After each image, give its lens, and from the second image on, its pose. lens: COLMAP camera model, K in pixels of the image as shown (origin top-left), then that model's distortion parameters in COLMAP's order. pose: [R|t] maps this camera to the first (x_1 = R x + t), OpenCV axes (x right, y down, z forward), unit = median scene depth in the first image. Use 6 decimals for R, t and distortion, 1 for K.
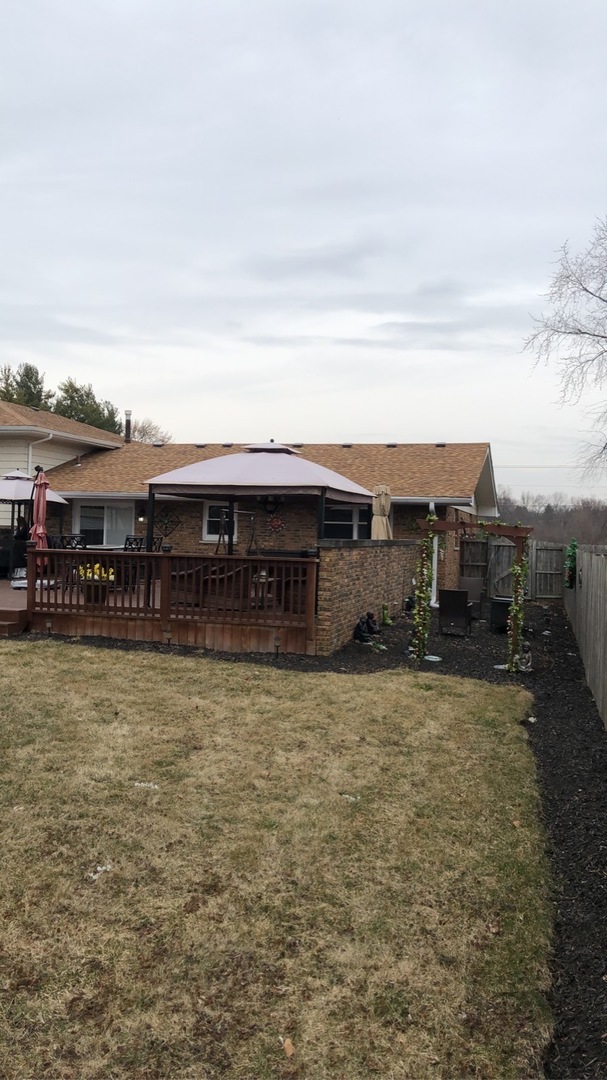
lens RADIAL K [[861.0, 0, 288.8], [0, 861.0, 534.9], [0, 0, 1]] dist [0.042545, -0.008645]
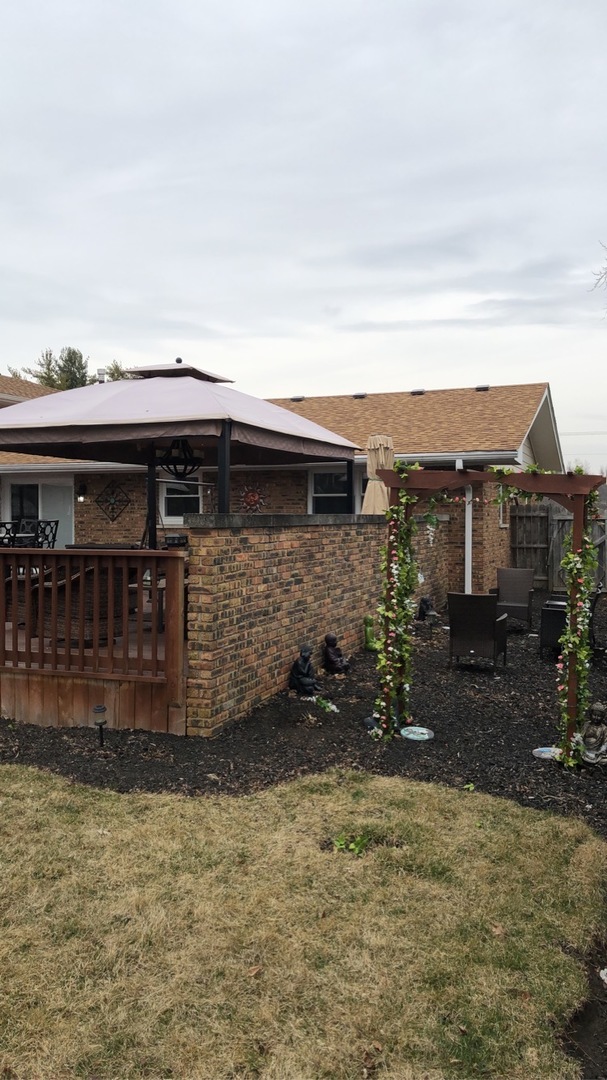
lens RADIAL K [[872.5, 0, 299.3], [0, 872.5, 541.1], [0, 0, 1]] dist [0.037919, -0.004000]
pose [[0.997278, -0.027803, -0.068295, 0.115753], [0.029505, 0.999275, 0.024044, 0.009479], [0.067577, -0.025994, 0.997375, 0.398819]]
